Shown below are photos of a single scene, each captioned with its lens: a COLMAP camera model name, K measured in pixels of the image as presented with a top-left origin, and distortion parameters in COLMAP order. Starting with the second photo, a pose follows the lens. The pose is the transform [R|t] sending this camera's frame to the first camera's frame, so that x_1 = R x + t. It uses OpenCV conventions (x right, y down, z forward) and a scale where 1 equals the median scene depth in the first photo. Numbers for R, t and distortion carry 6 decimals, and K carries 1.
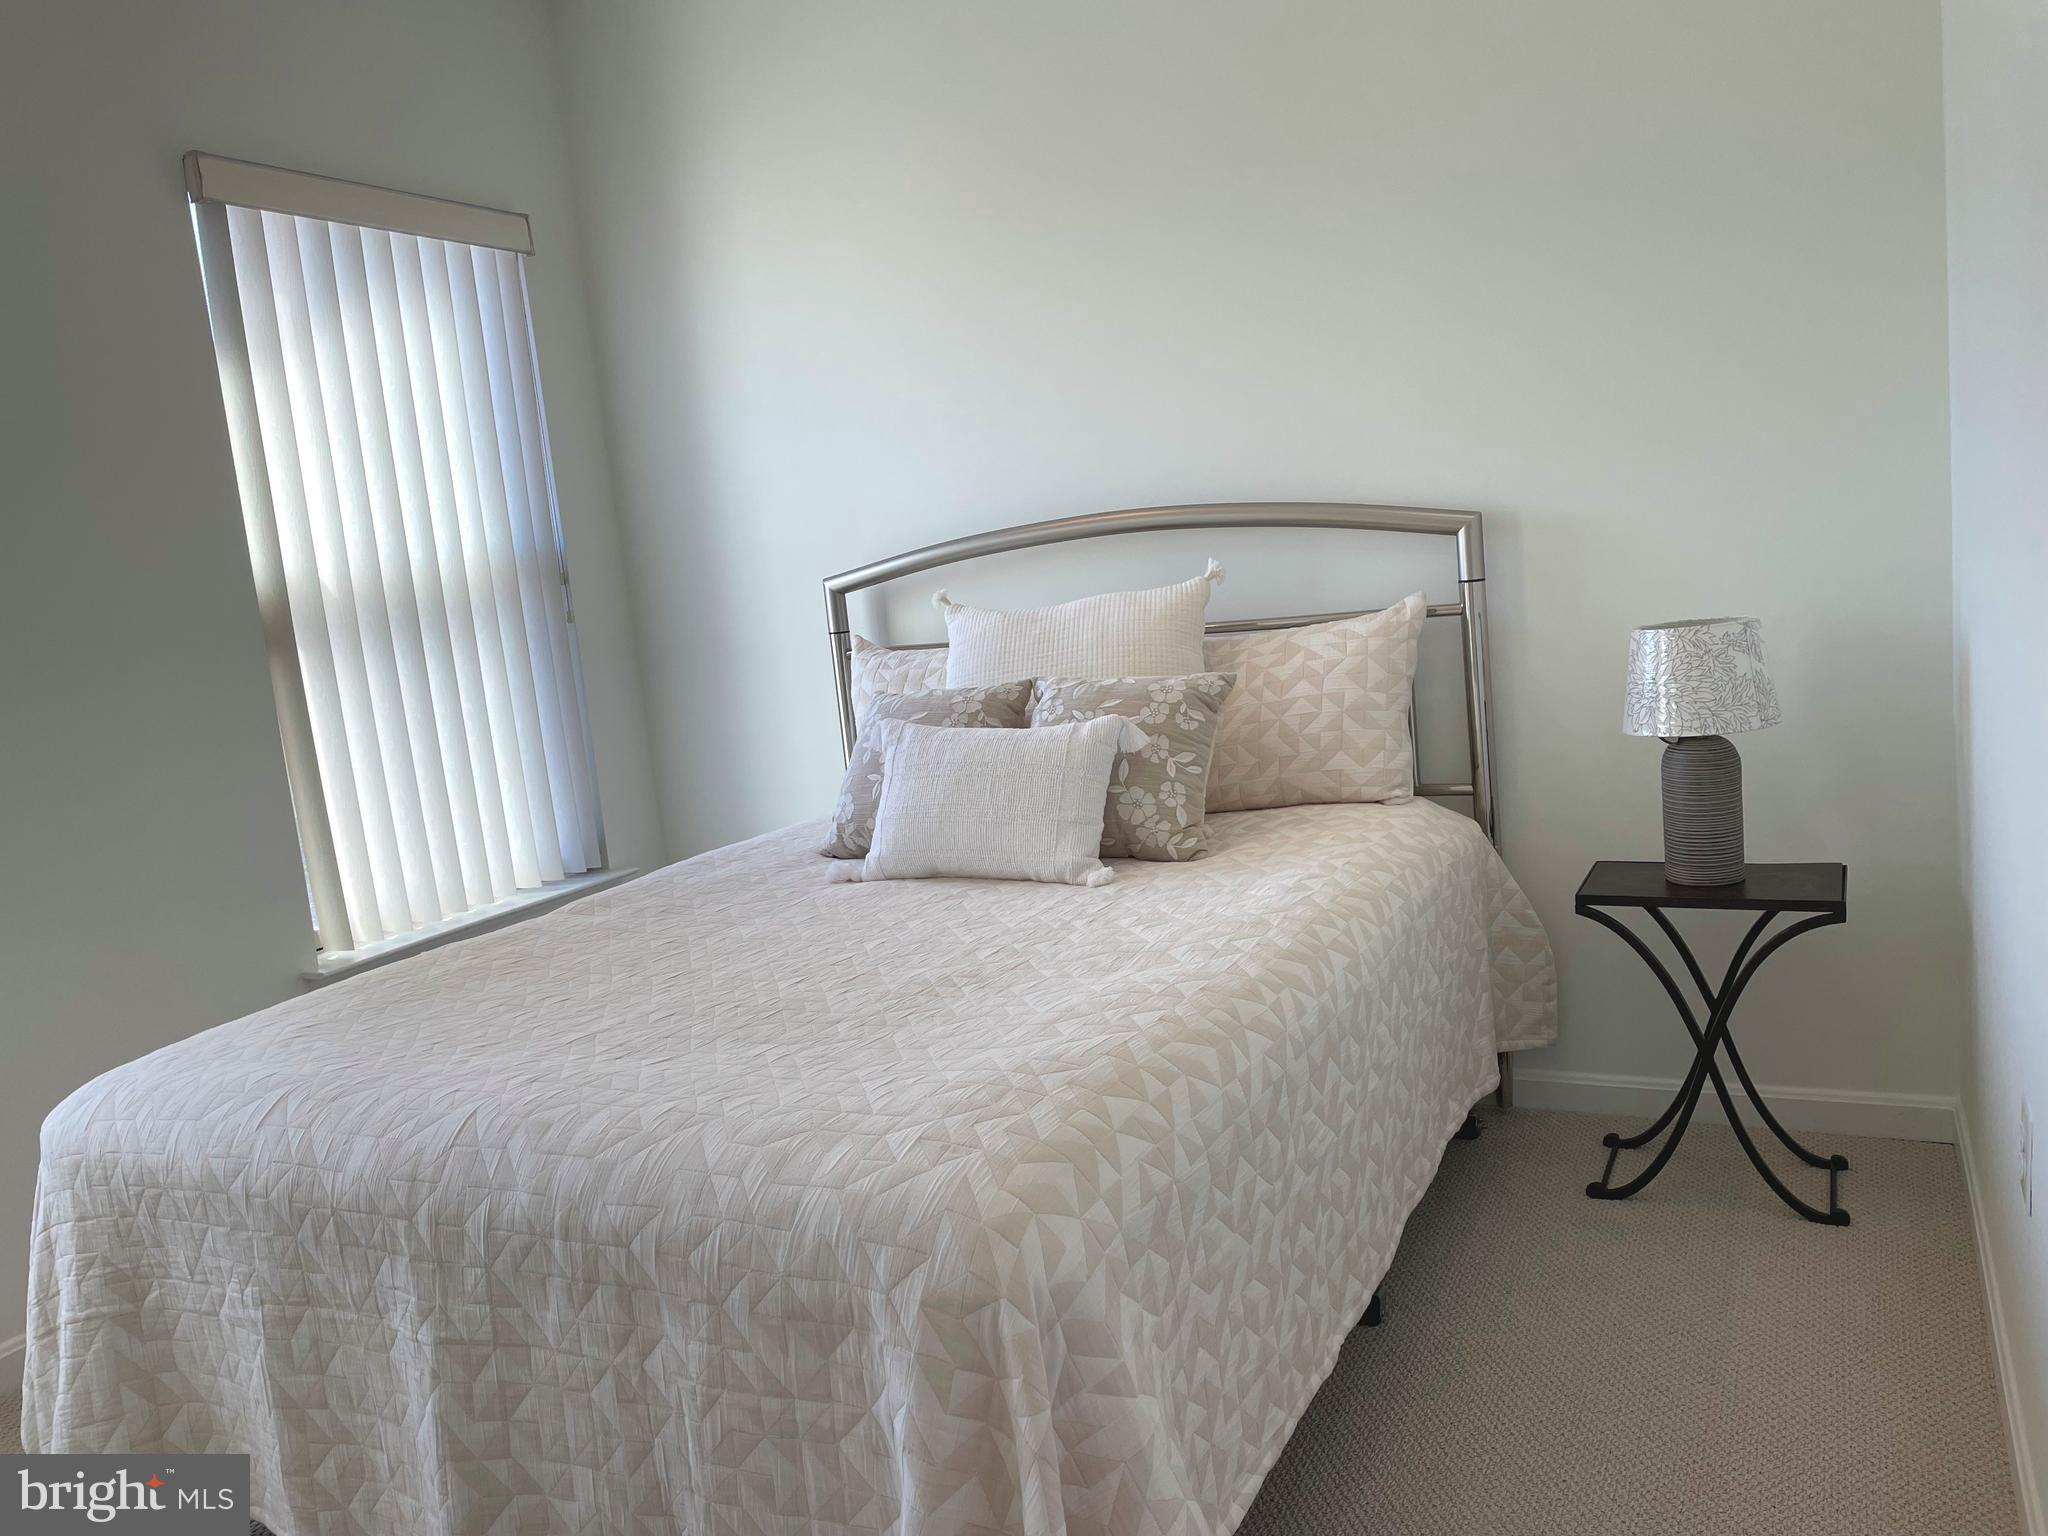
lens RADIAL K [[1537.1, 0, 1024.0], [0, 1537.1, 768.0], [0, 0, 1]] dist [0.104166, -0.142362]
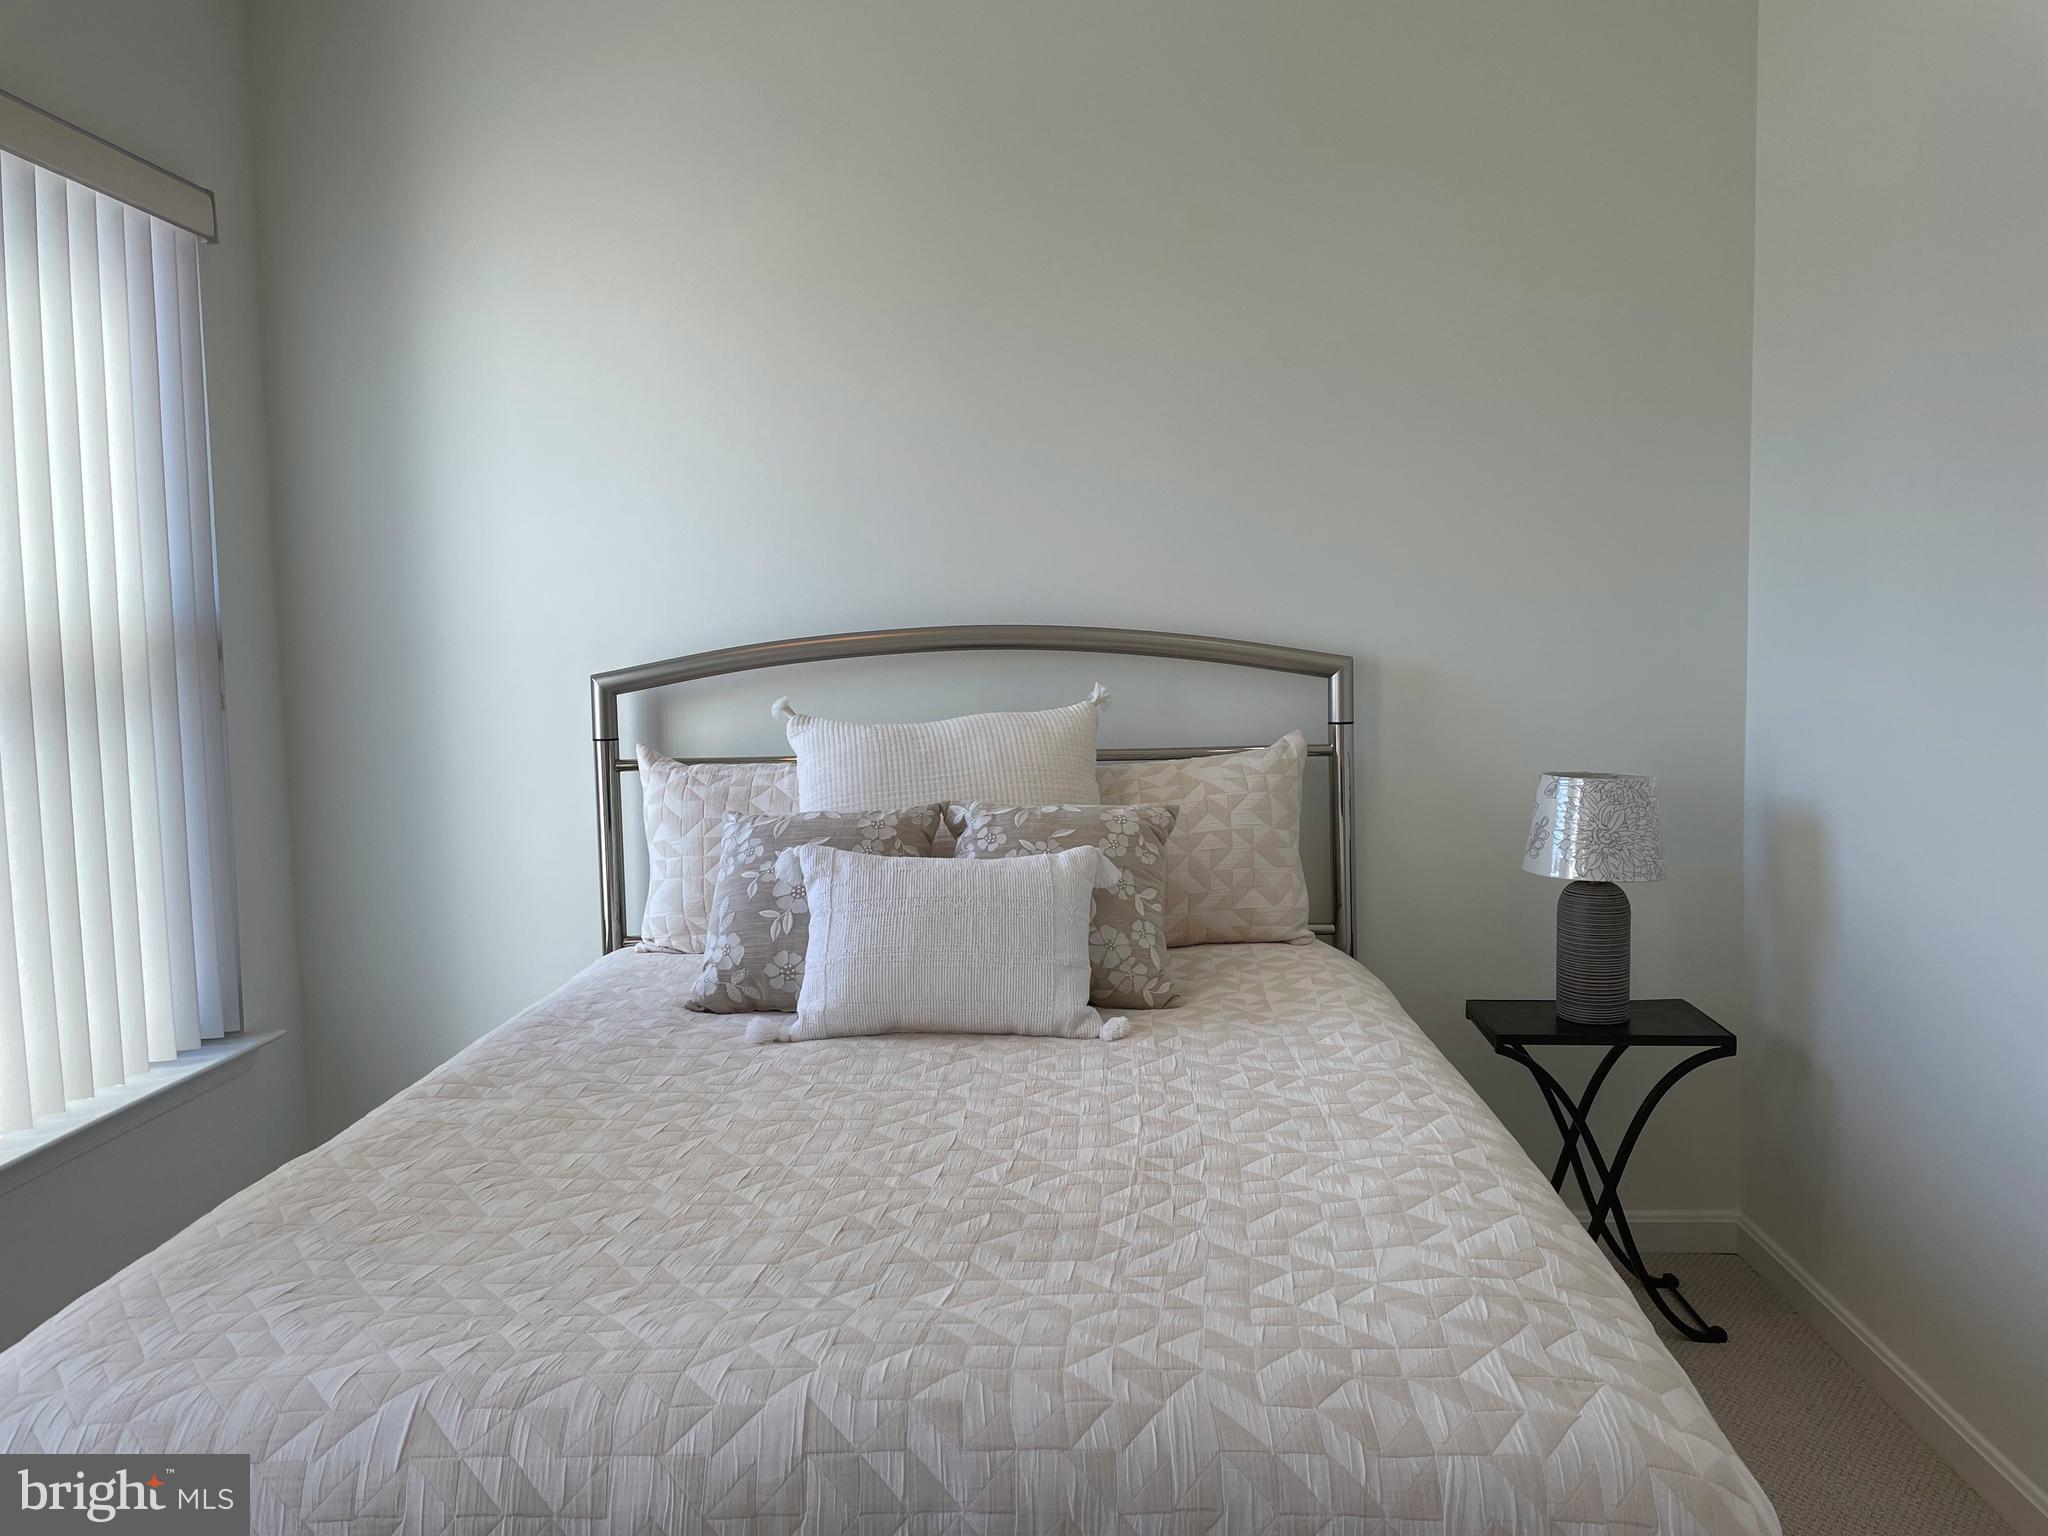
lens RADIAL K [[1537.1, 0, 1024.0], [0, 1537.1, 768.0], [0, 0, 1]] dist [0.104166, -0.142362]
pose [[0.909099, 0.044464, 0.414201, -0.346917], [-0.008932, 0.996139, -0.087330, -0.000893], [-0.416485, 0.075692, 0.905986, 0.185296]]
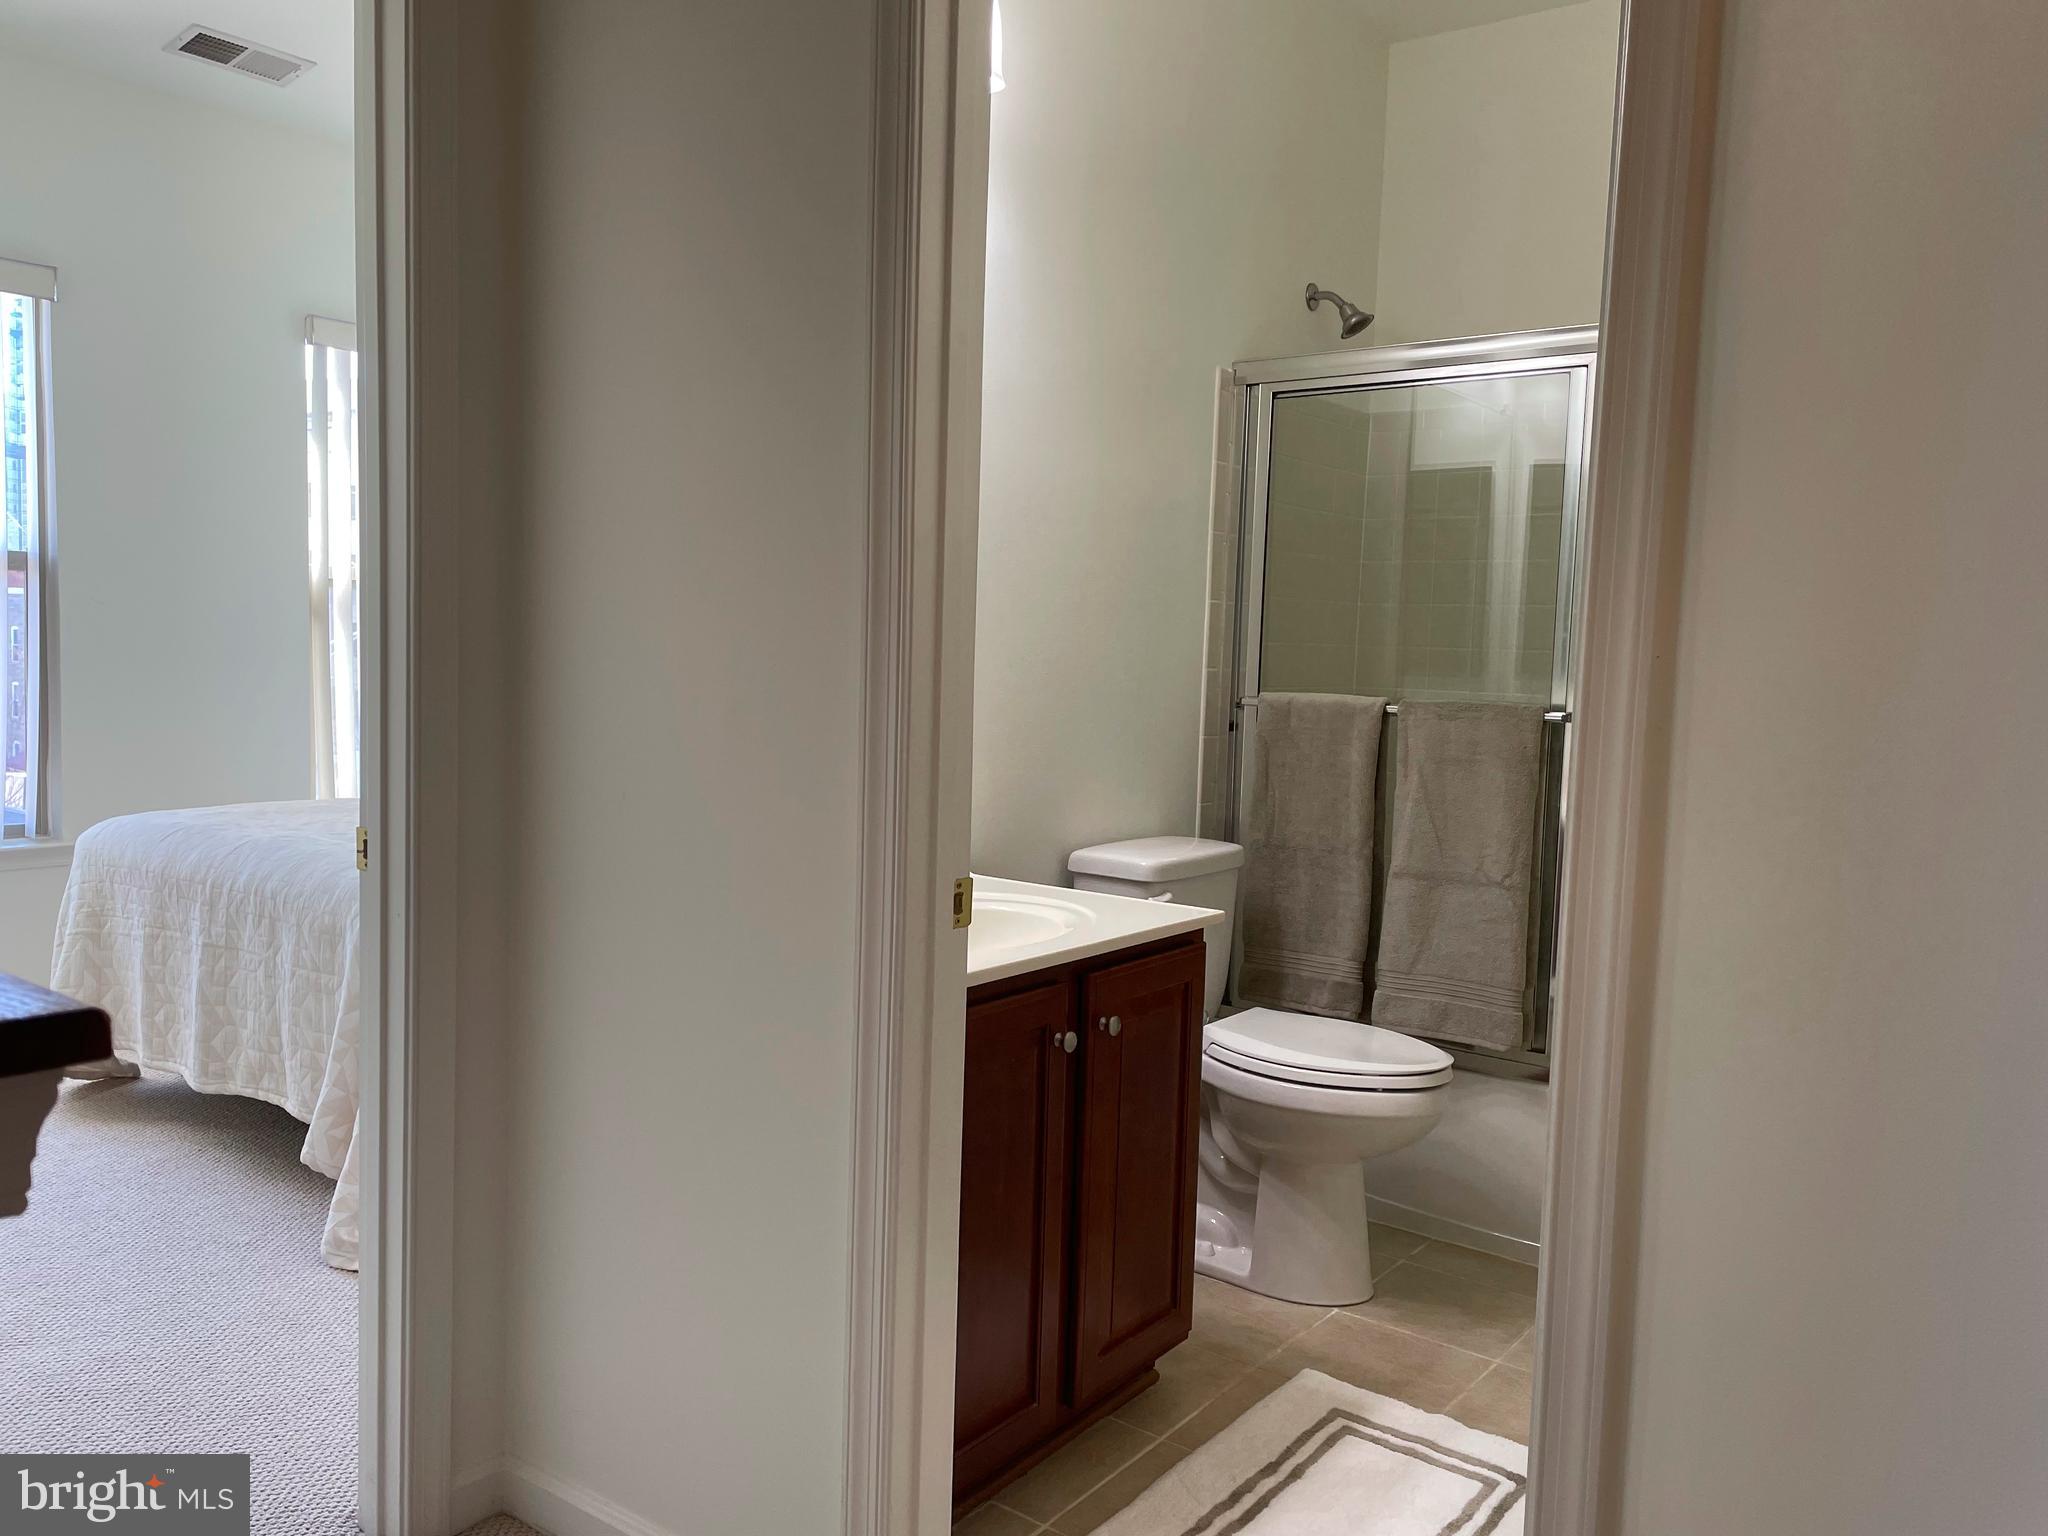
lens RADIAL K [[1537.1, 0, 1024.0], [0, 1537.1, 768.0], [0, 0, 1]] dist [0.104166, -0.142362]
pose [[0.976182, 0.138927, -0.166637, 0.573725], [-0.147400, 0.988286, -0.039549, 0.035955], [0.159190, 0.063170, 0.985225, -0.502601]]
